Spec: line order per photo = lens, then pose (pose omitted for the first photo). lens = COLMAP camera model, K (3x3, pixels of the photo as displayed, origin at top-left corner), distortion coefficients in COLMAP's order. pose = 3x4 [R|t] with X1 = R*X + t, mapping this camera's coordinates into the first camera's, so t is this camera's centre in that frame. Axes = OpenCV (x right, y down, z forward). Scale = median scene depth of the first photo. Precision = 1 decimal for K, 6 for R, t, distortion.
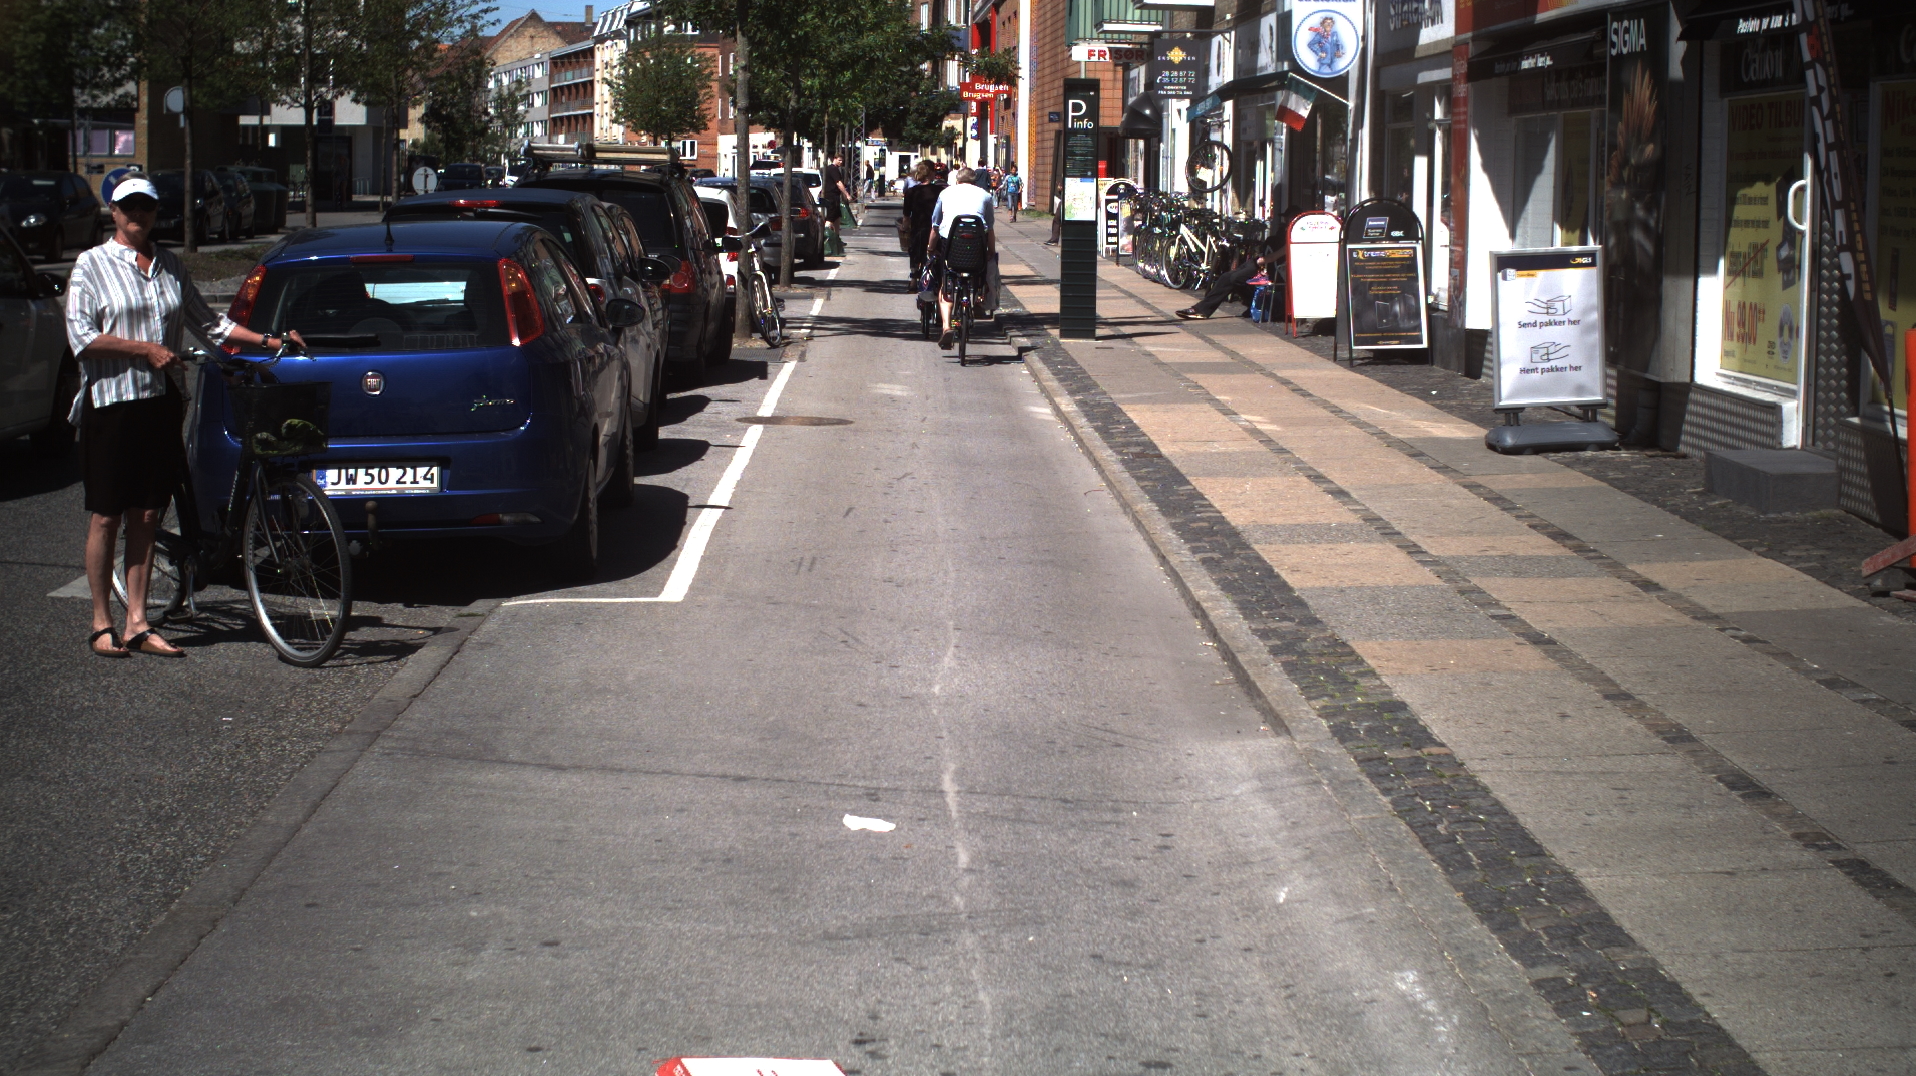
lens RADIAL K [[3504.4, 0, 958.0], [0, 3504.4, 538.0], [0, 0, 1]] dist [-0.316664, 0.600615]
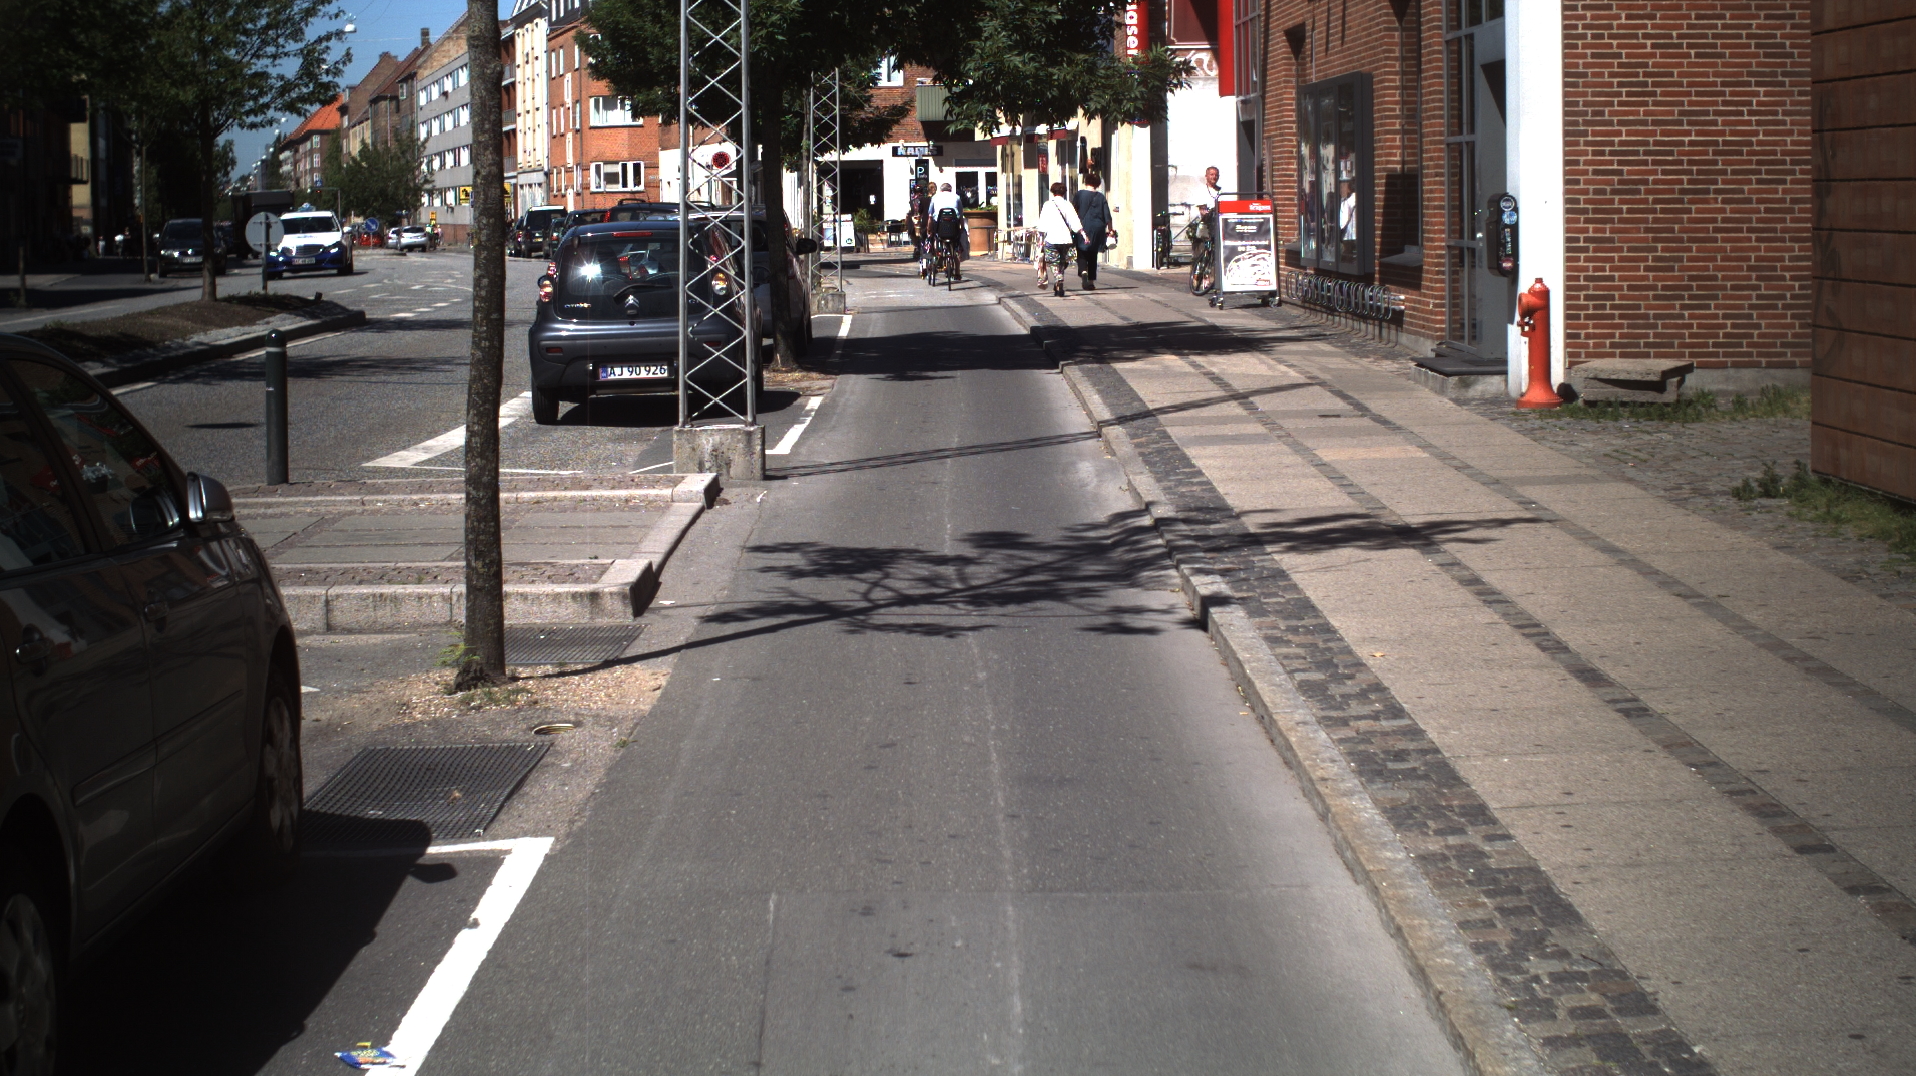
lens RADIAL K [[3504.4, 0, 958.0], [0, 3504.4, 538.0], [0, 0, 1]] dist [-0.316664, 0.600615]
pose [[0.999424, -0.027644, -0.019679, -0.045420], [0.027514, 0.999598, -0.006845, -0.298770], [0.019861, 0.006300, 0.999783, 2.774111]]
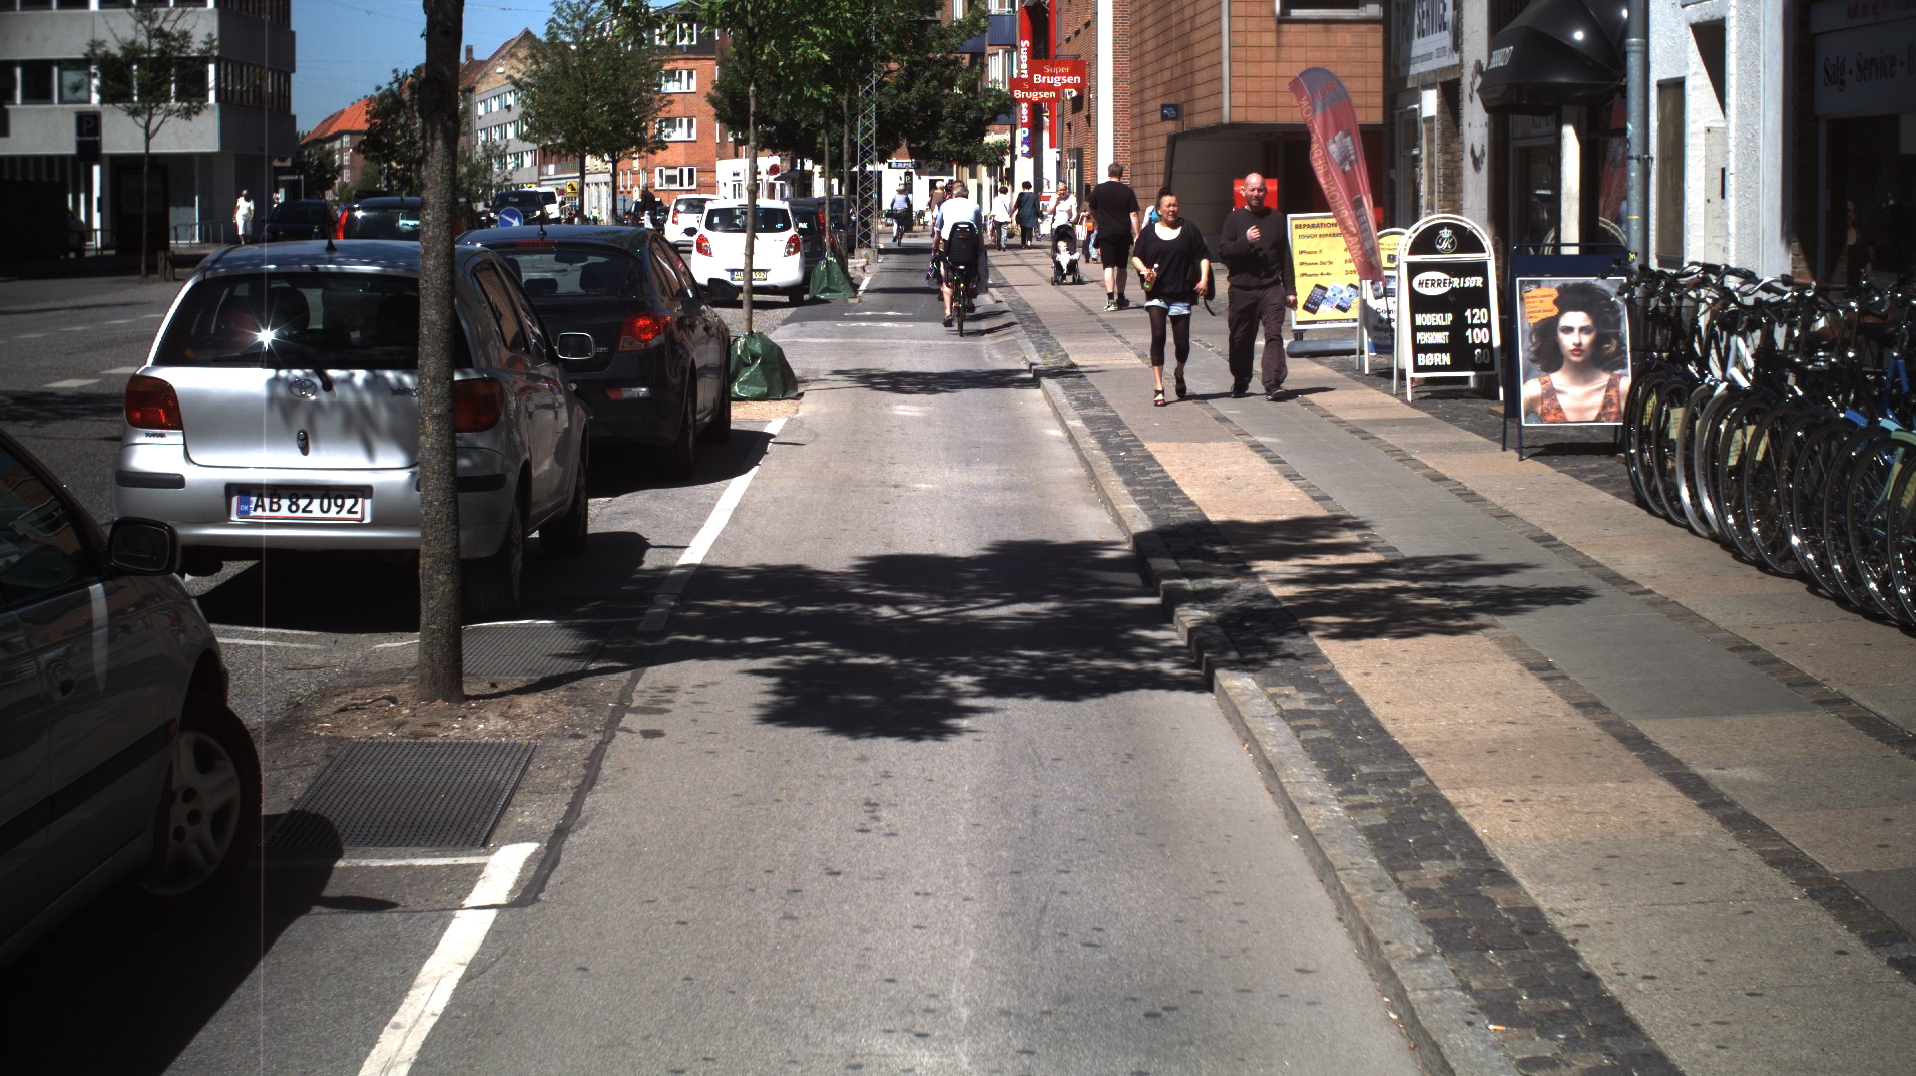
lens RADIAL K [[3504.4, 0, 958.0], [0, 3504.4, 538.0], [0, 0, 1]] dist [-0.316664, 0.600615]
pose [[0.999813, -0.015873, -0.011053, -0.014814], [0.015788, 0.999846, -0.007697, -0.114473], [0.011173, 0.007521, 0.999909, 1.077128]]
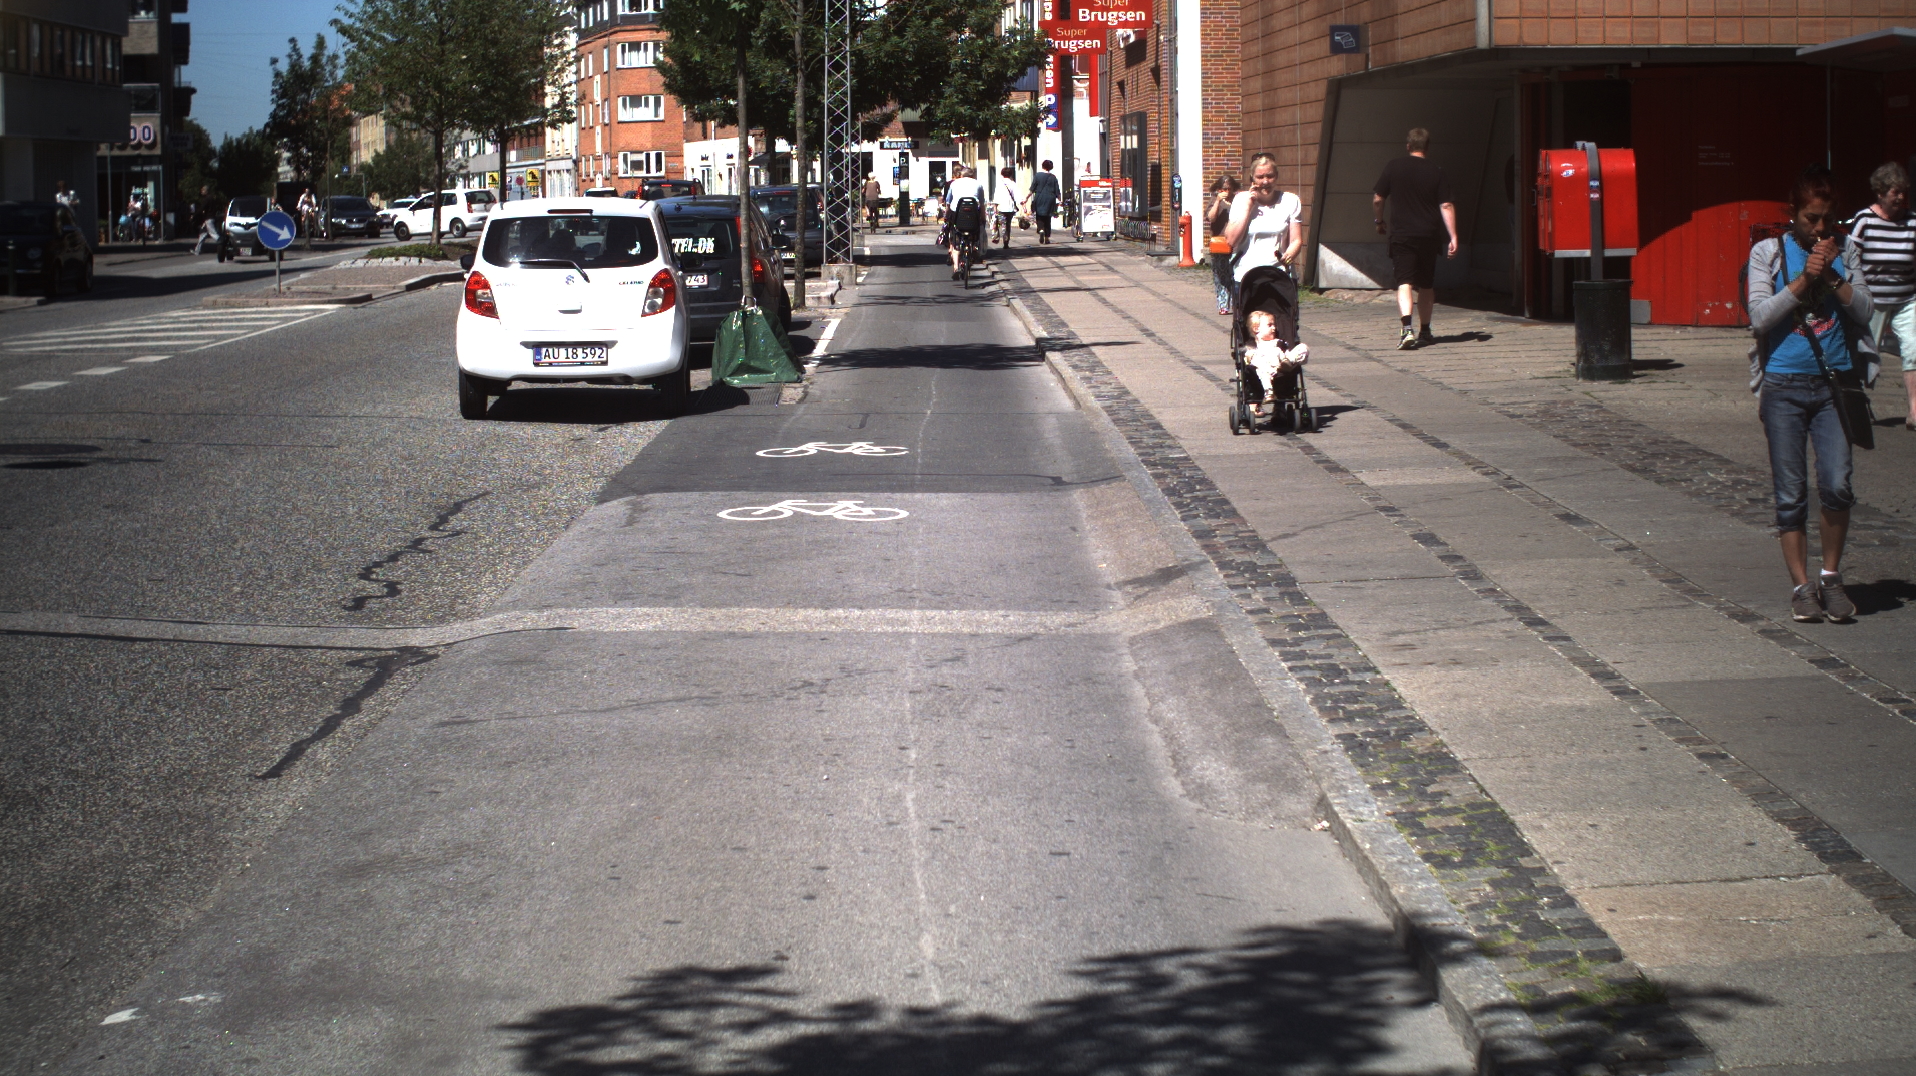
lens RADIAL K [[3504.4, 0, 958.0], [0, 3504.4, 538.0], [0, 0, 1]] dist [-0.316664, 0.600615]
pose [[0.999588, -0.026343, -0.011425, -0.031246], [0.026311, 0.999649, -0.002978, -0.197866], [0.011500, 0.002677, 0.999930, 1.848221]]
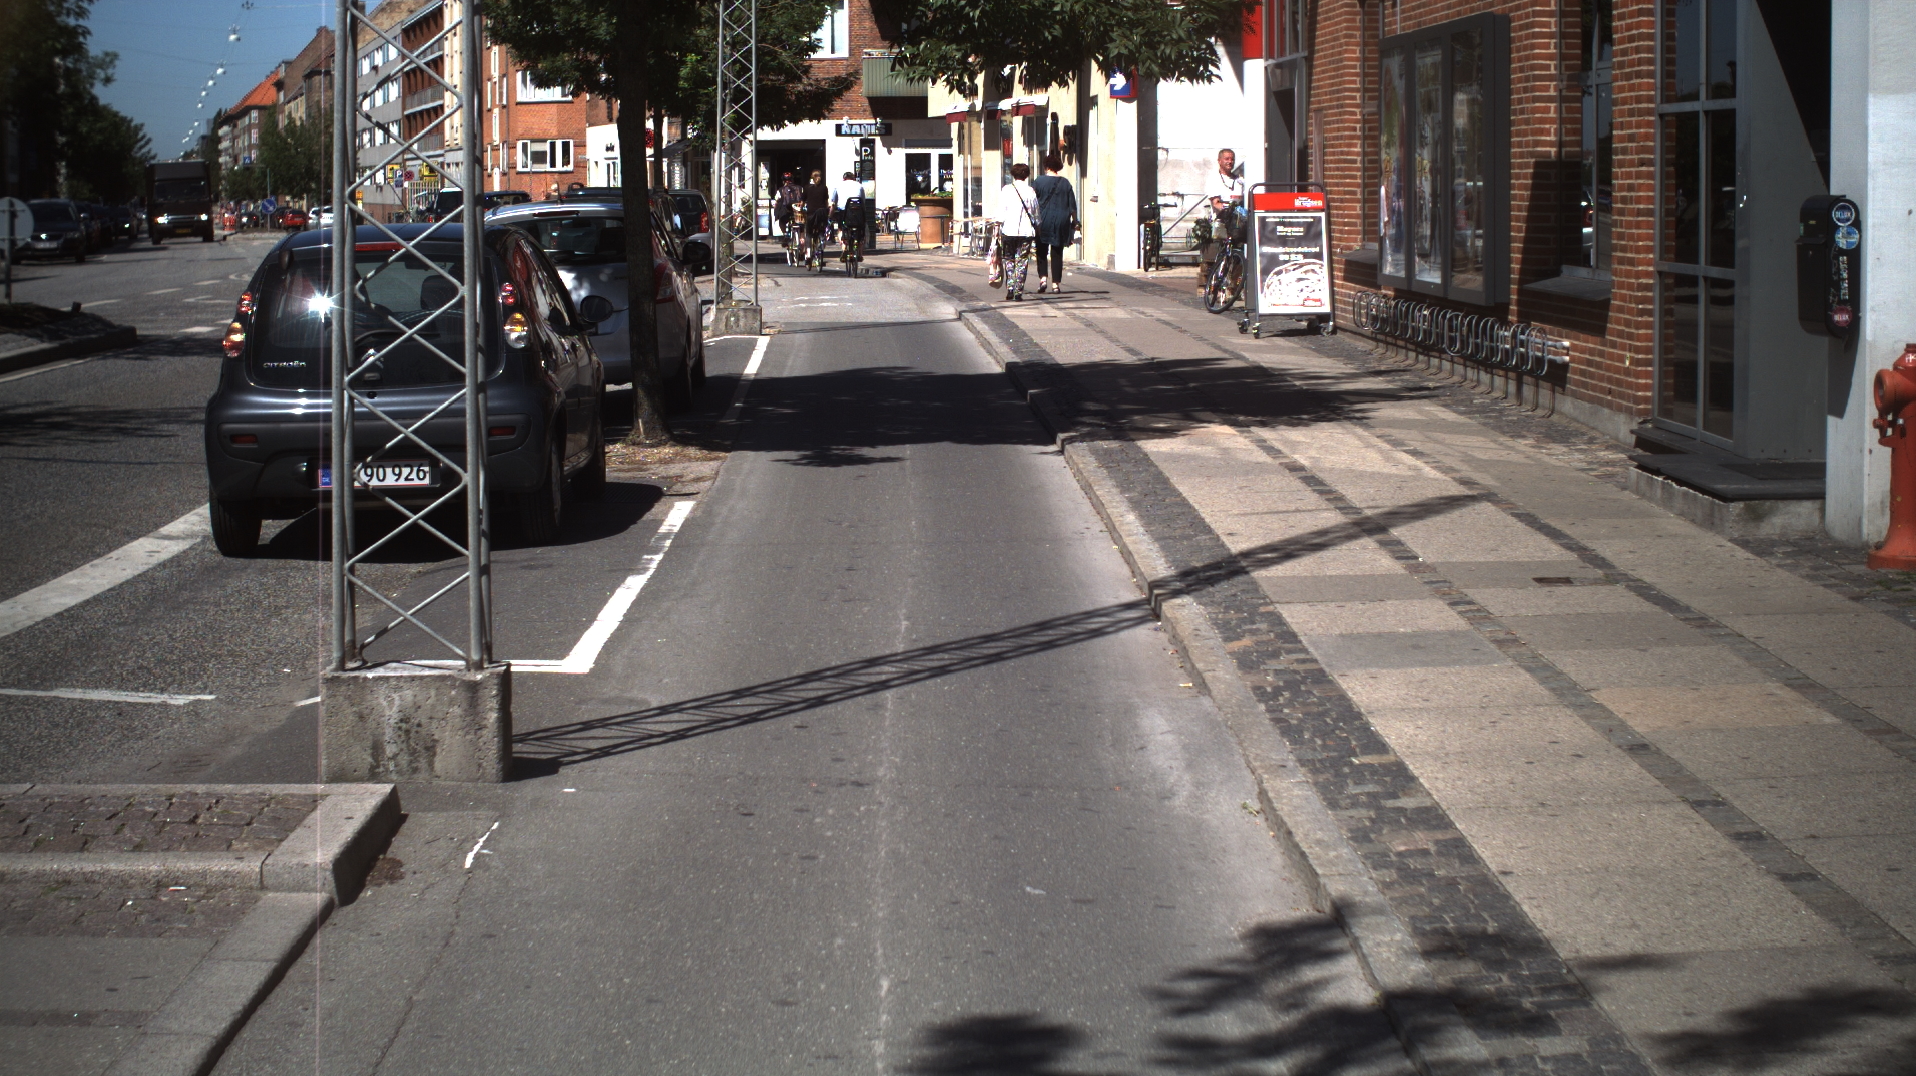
lens RADIAL K [[3504.4, 0, 958.0], [0, 3504.4, 538.0], [0, 0, 1]] dist [-0.316664, 0.600615]
pose [[0.999810, -0.018983, -0.004476, -0.051044], [0.018976, 0.999819, -0.001554, -0.332677], [0.004505, 0.001468, 0.999989, 3.083942]]
